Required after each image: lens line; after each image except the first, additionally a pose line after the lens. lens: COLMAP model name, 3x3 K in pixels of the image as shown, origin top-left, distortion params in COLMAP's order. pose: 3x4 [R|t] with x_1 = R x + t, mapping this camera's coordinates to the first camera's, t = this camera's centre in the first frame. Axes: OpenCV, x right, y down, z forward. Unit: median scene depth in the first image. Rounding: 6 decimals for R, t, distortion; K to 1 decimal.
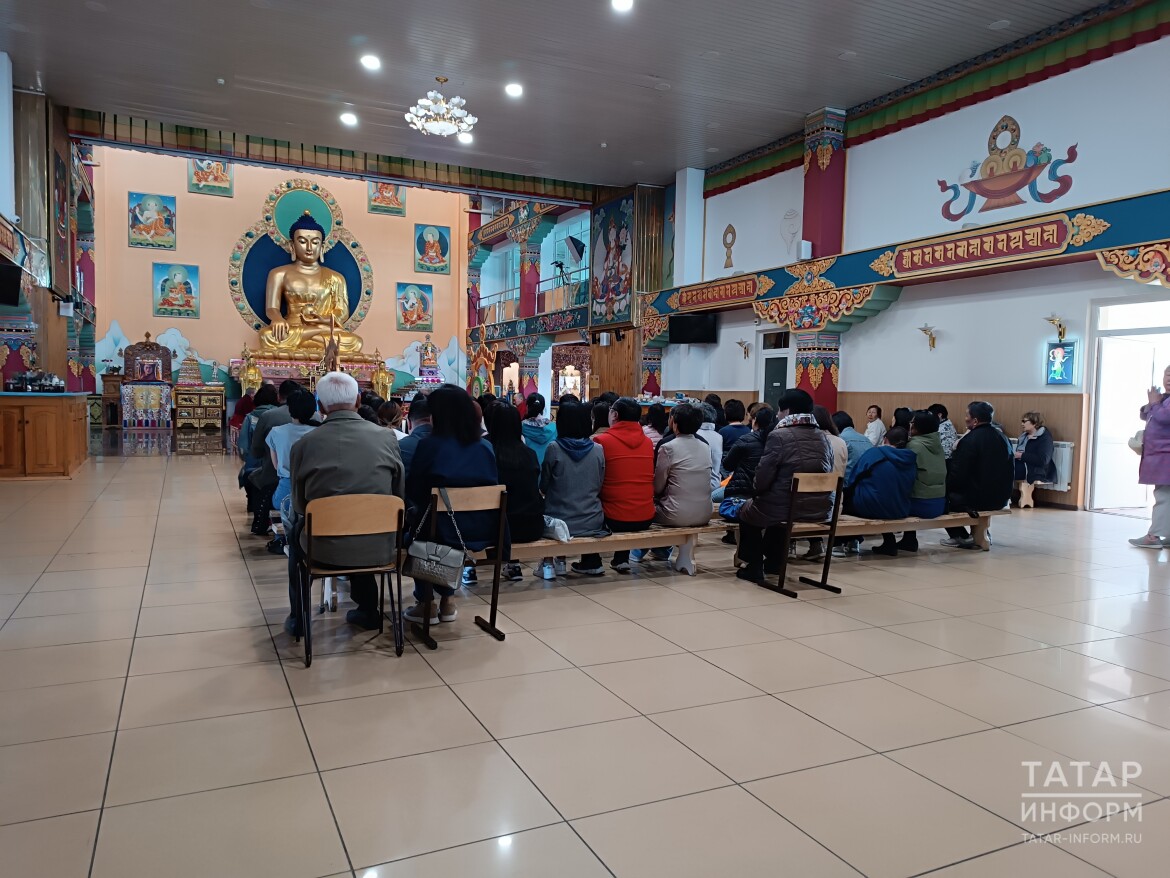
lens RADIAL K [[828.4, 0, 579.2], [0, 828.4, 437.1], [0, 0, 1]] dist [0.052914, -0.073700]
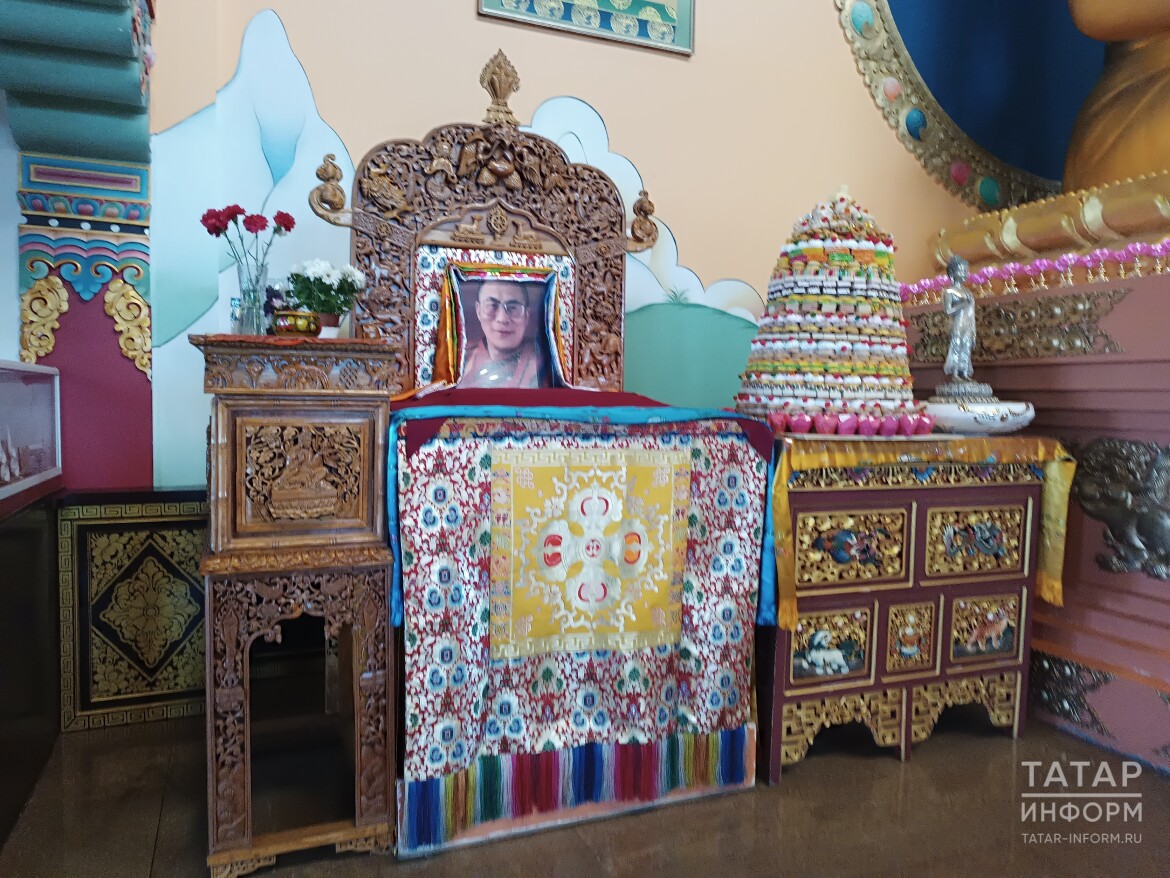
lens RADIAL K [[828.4, 0, 579.2], [0, 828.4, 437.1], [0, 0, 1]] dist [0.052914, -0.073700]
pose [[0.998584, -0.001310, -0.053172, -0.478355], [0.000938, 0.999975, -0.007025, -0.057126], [0.053180, 0.006965, 0.998561, 0.828476]]
